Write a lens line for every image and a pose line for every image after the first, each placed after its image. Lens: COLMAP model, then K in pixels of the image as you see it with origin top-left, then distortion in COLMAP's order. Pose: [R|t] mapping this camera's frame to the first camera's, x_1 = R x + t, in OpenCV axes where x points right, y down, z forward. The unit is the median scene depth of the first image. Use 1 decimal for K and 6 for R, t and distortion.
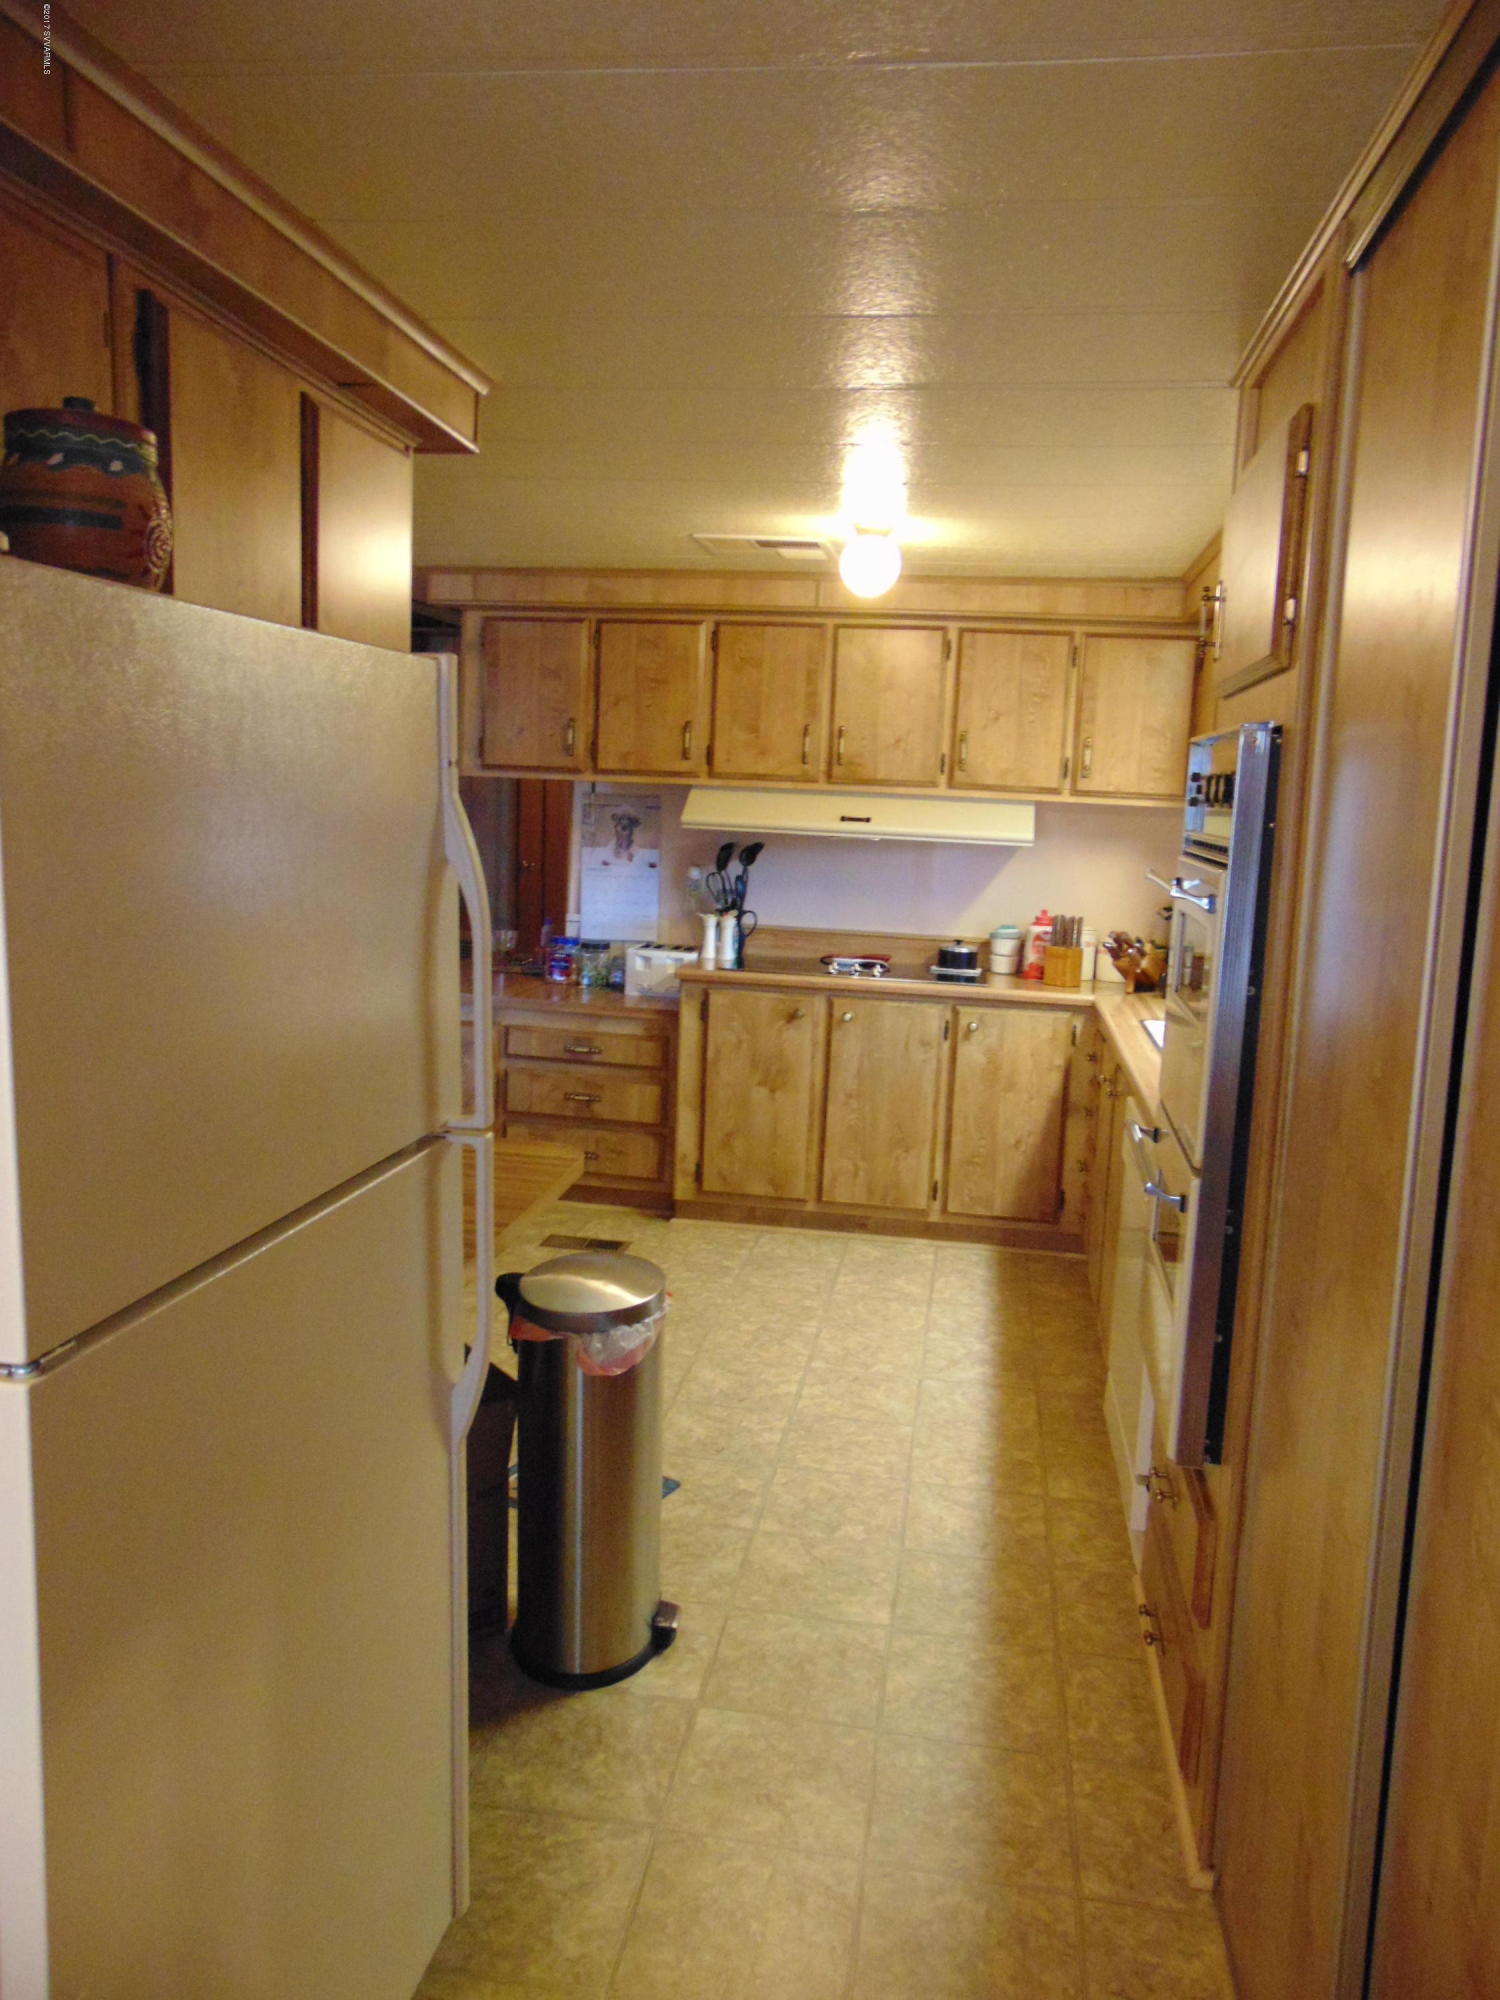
lens RADIAL K [[1489.2, 0, 755.7], [0, 1489.2, 993.8], [0, 0, 1]] dist [-0.034300, 0.071520]
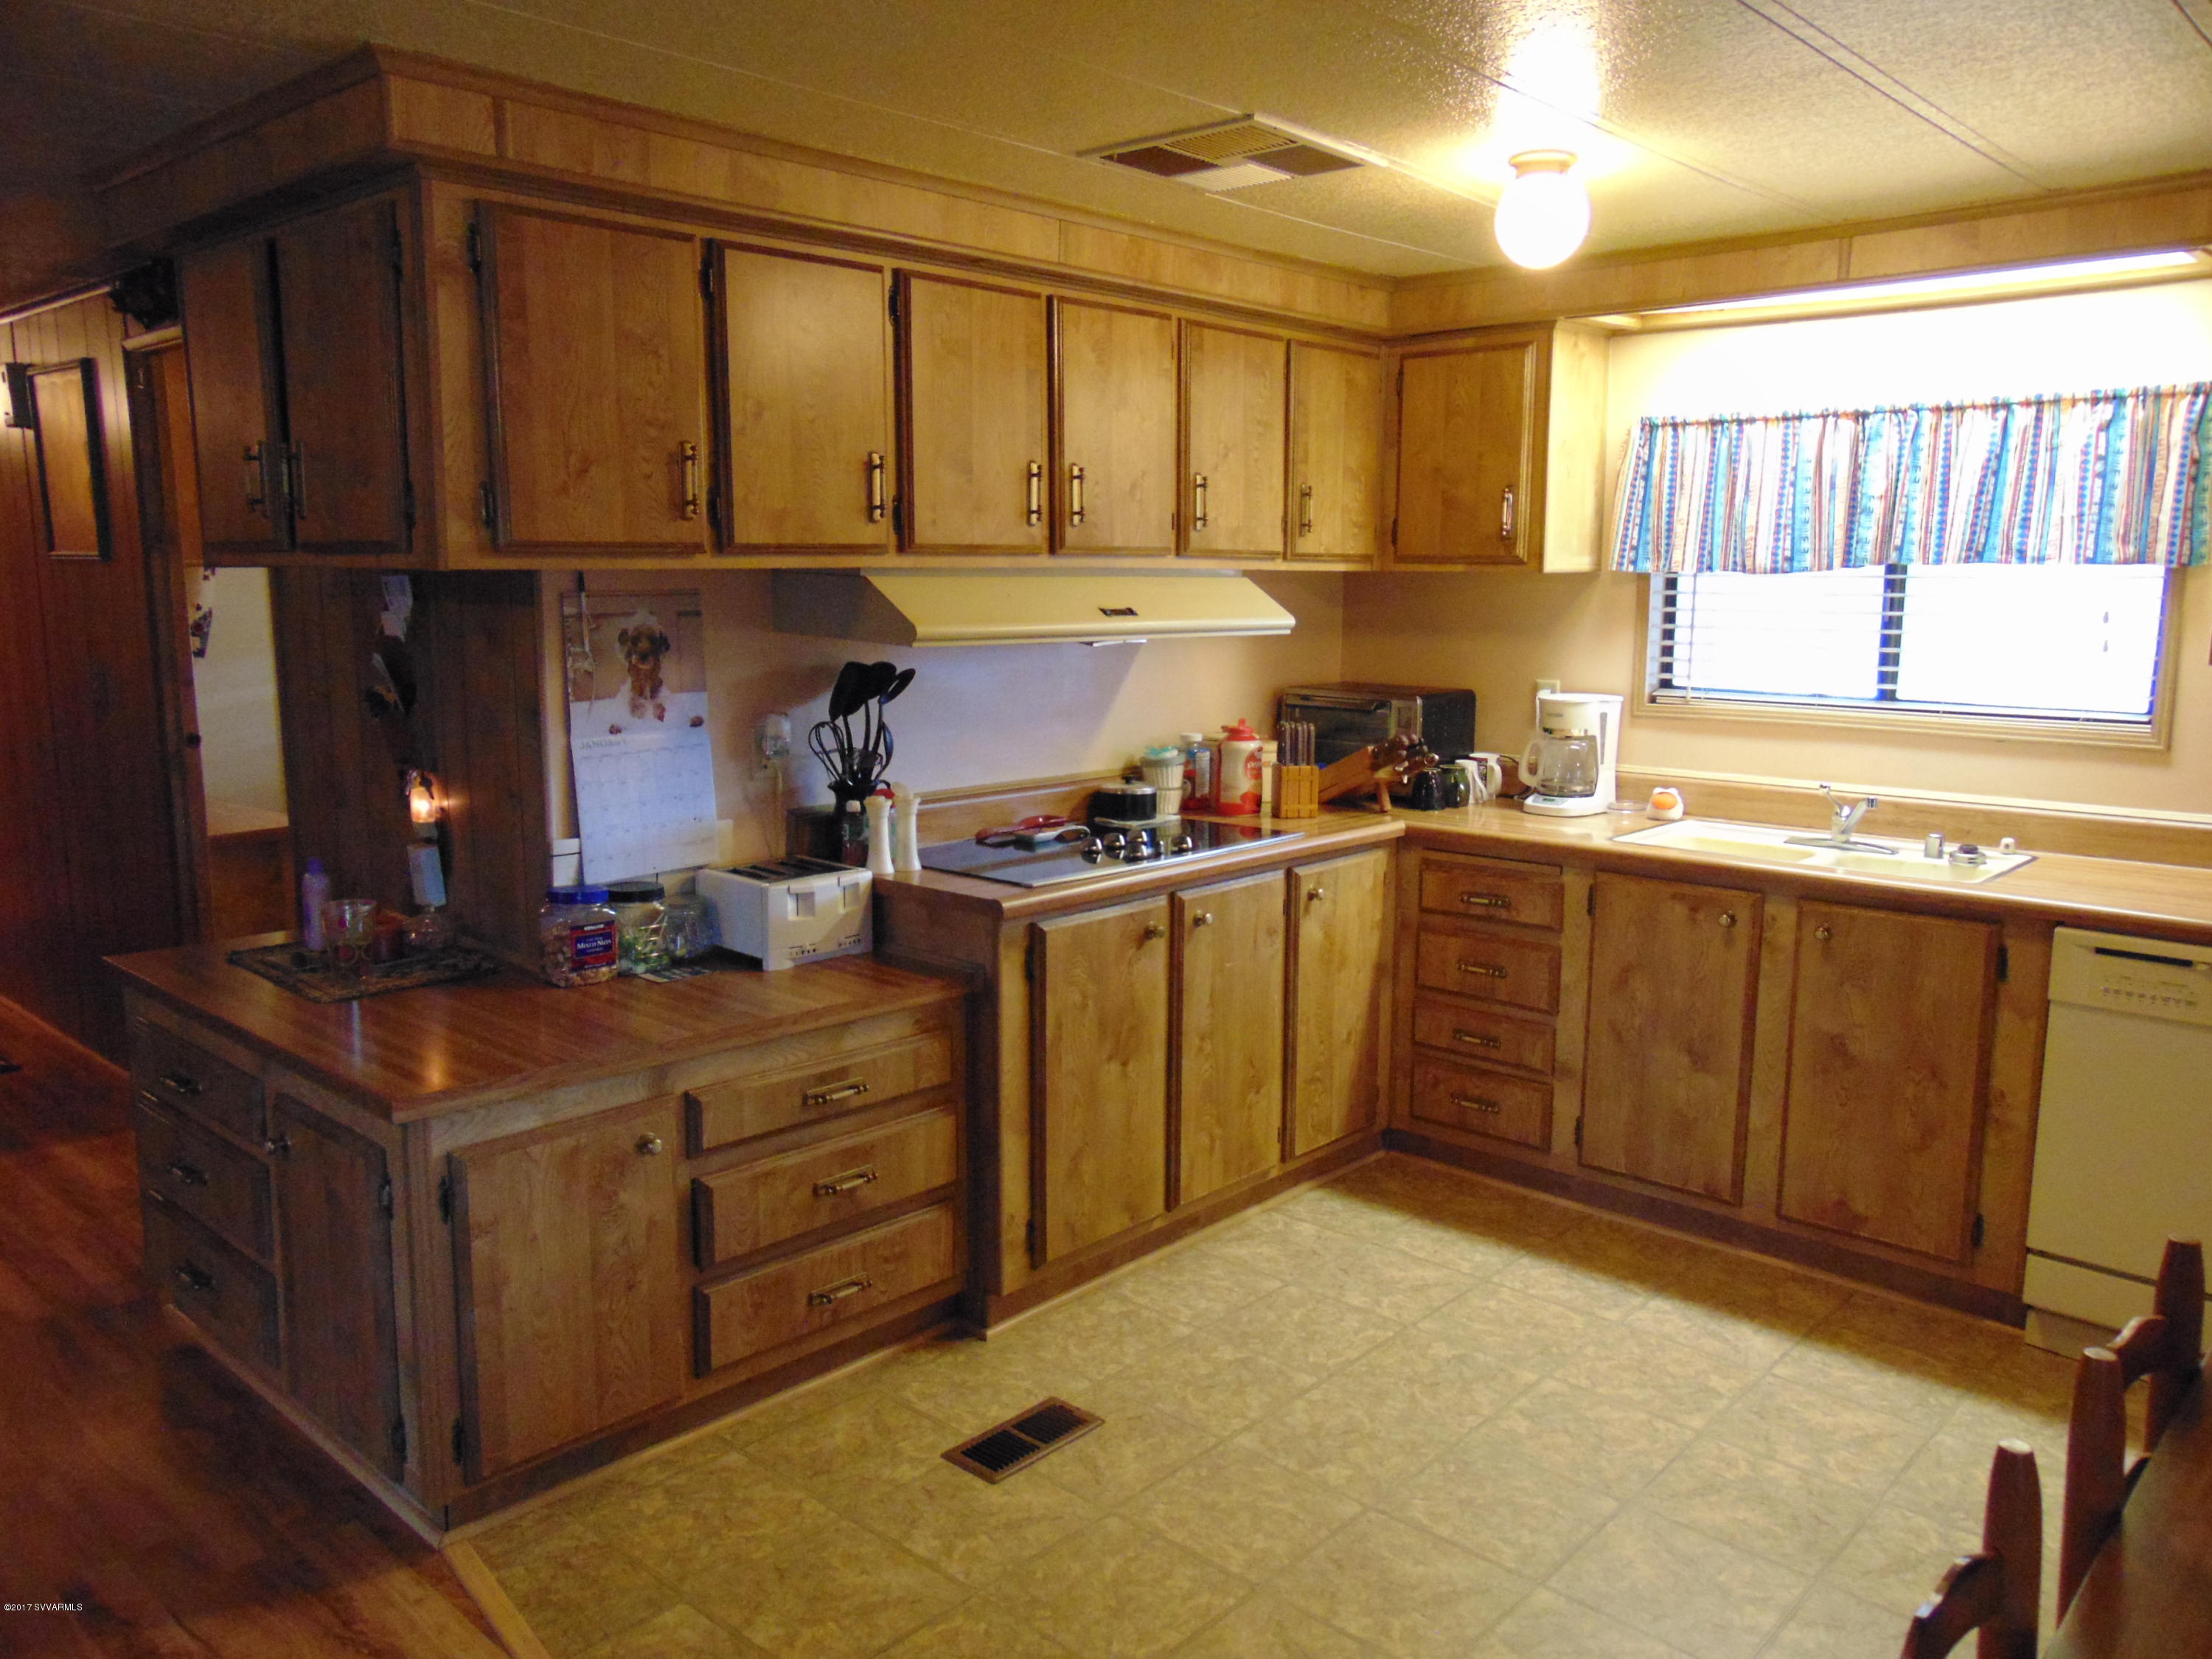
lens RADIAL K [[1647.1, 0, 1097.5], [0, 1647.1, 821.4], [0, 0, 1]] dist [-0.034300, 0.071520]
pose [[0.557391, -0.167952, 0.813085, -0.522782], [0.132725, 0.984756, 0.112426, -0.109243], [-0.819573, 0.045251, 0.571185, 0.609531]]
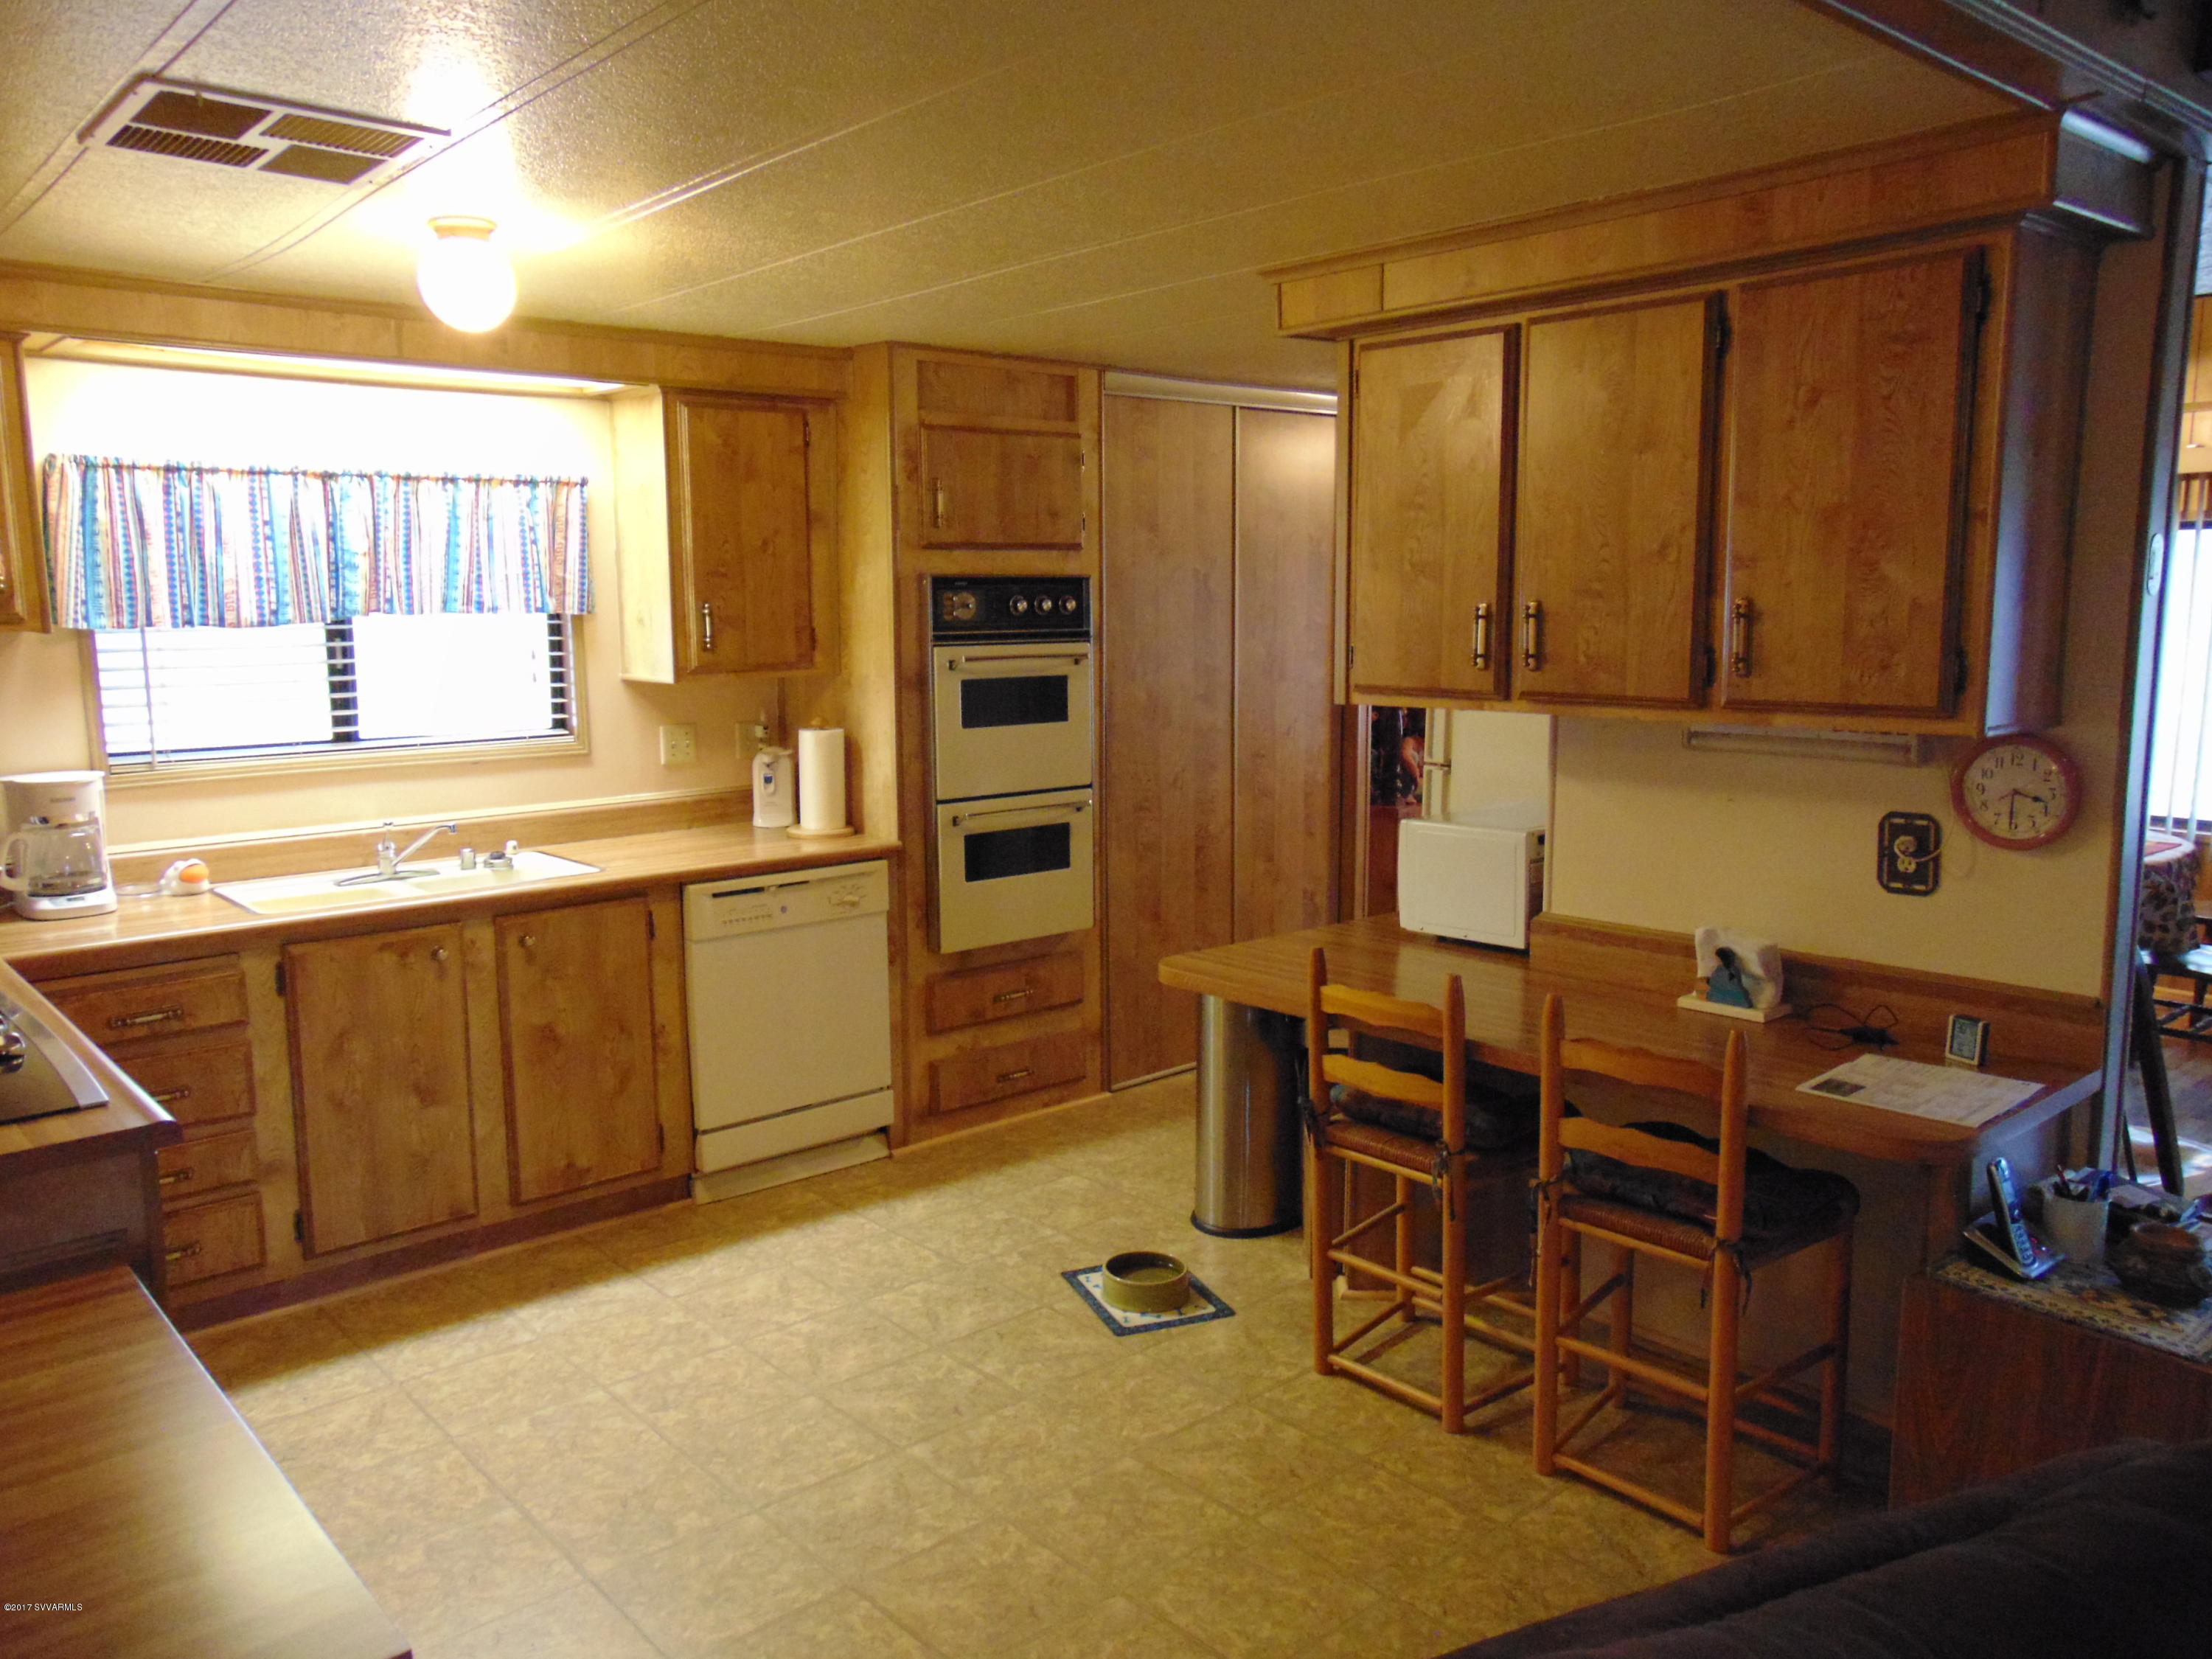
lens RADIAL K [[1647.1, 0, 1097.5], [0, 1647.1, 821.4], [0, 0, 1]] dist [-0.034300, 0.071520]
pose [[-0.765411, -0.123860, 0.631510, -0.495073], [0.064297, 0.961675, 0.266546, -0.188462], [-0.640322, 0.244621, -0.728113, 1.124241]]
